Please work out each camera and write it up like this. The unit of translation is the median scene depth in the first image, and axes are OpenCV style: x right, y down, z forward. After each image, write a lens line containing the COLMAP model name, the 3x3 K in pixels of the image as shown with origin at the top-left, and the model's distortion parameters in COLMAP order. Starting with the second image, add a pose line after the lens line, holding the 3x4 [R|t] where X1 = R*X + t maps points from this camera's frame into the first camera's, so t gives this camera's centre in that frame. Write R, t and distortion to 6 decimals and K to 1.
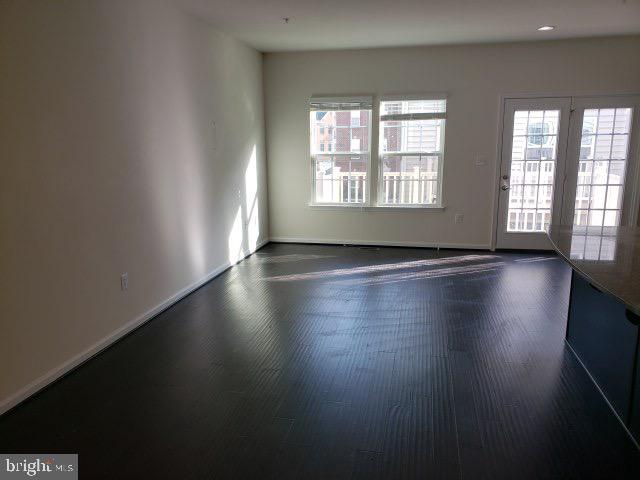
lens RADIAL K [[499.6, 0, 314.0], [0, 499.6, 245.3], [0, 0, 1]] dist [0.053937, -0.053987]
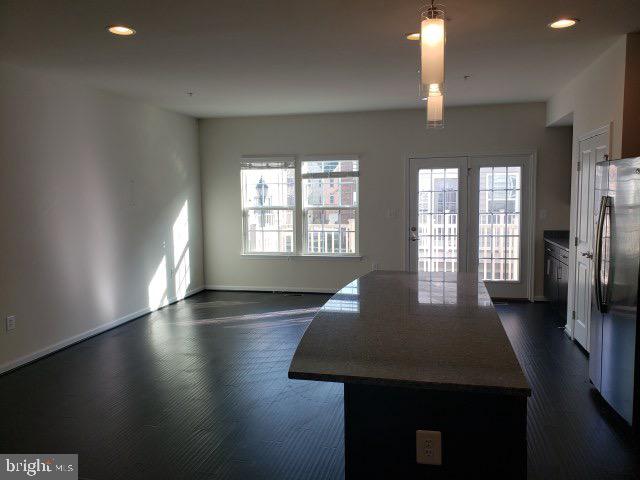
lens RADIAL K [[499.6, 0, 325.1], [0, 499.6, 237.3], [0, 0, 1]] dist [0.053937, -0.053987]
pose [[0.999634, -0.003635, -0.026811, 0.214493], [0.000450, 0.993030, -0.117860, 0.009703], [0.027053, 0.117805, 0.992668, -0.072396]]
